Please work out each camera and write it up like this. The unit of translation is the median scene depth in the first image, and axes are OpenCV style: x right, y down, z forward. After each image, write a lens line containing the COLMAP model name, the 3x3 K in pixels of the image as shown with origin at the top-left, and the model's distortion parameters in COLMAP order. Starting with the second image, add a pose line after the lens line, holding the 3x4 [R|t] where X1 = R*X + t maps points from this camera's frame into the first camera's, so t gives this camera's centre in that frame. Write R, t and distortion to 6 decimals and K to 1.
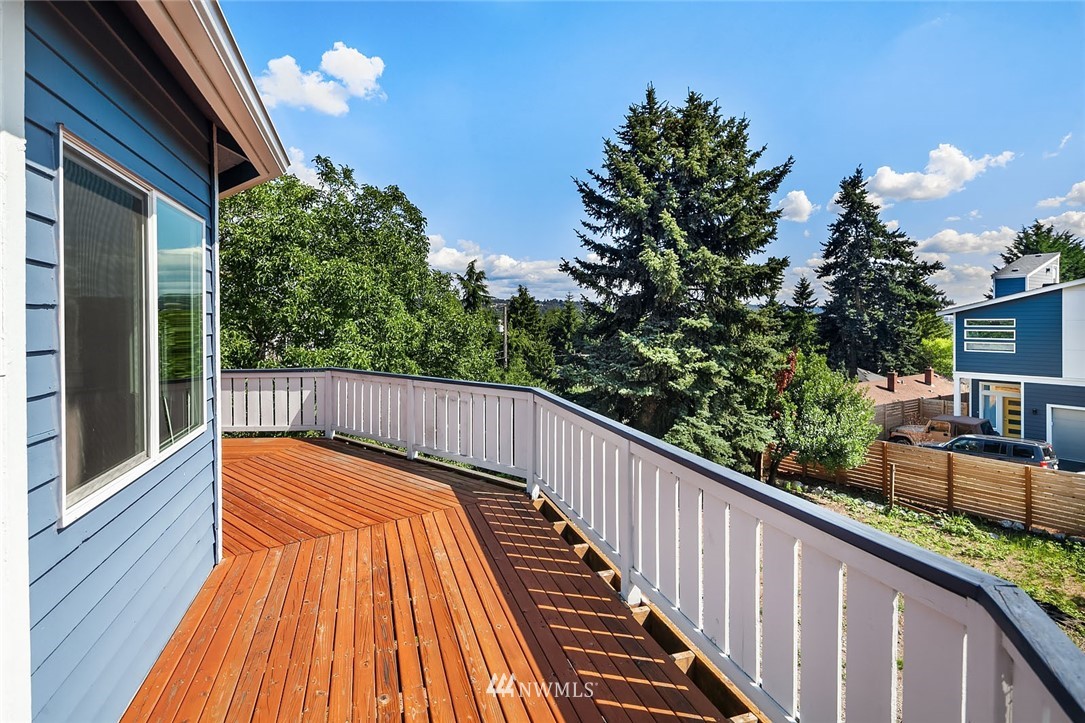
lens RADIAL K [[529.3, 0, 541.7], [0, 529.3, 355.0], [0, 0, 1]] dist [0.000346, 0.001111]
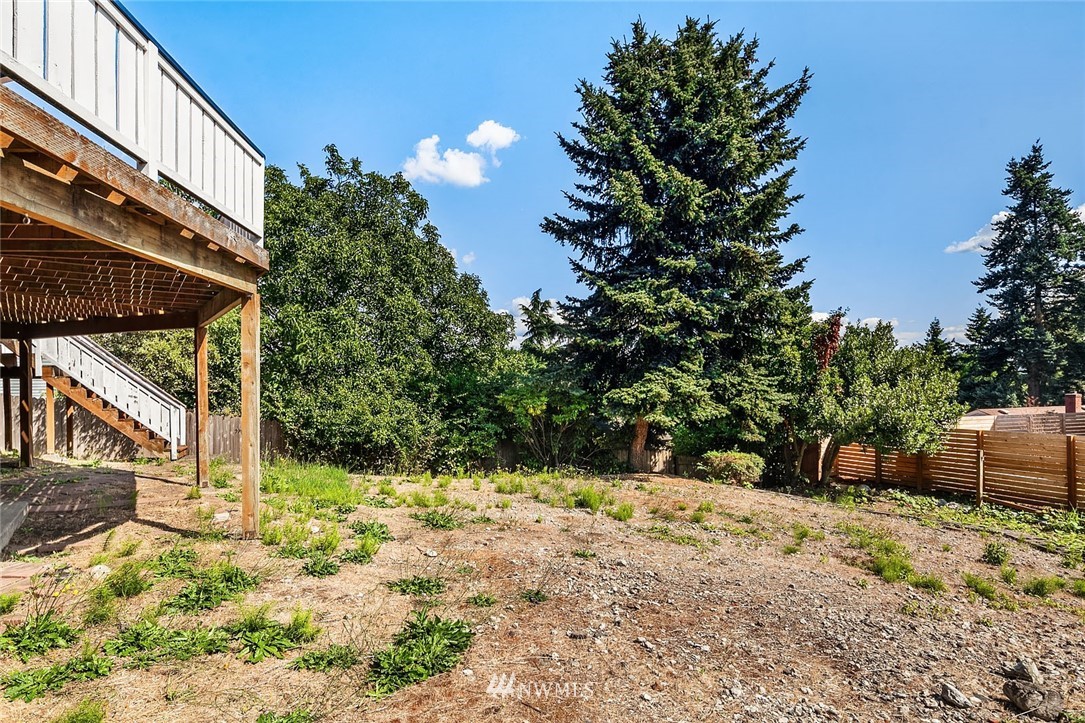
lens RADIAL K [[556.2, 0, 496.1], [0, 556.2, 412.8], [0, 0, 1]] dist [0.011600, -0.003488]
pose [[0.962901, -0.004141, -0.269823, 0.204217], [0.001410, 0.999946, -0.010315, 0.165299], [0.269851, 0.009551, 0.962855, 0.004909]]
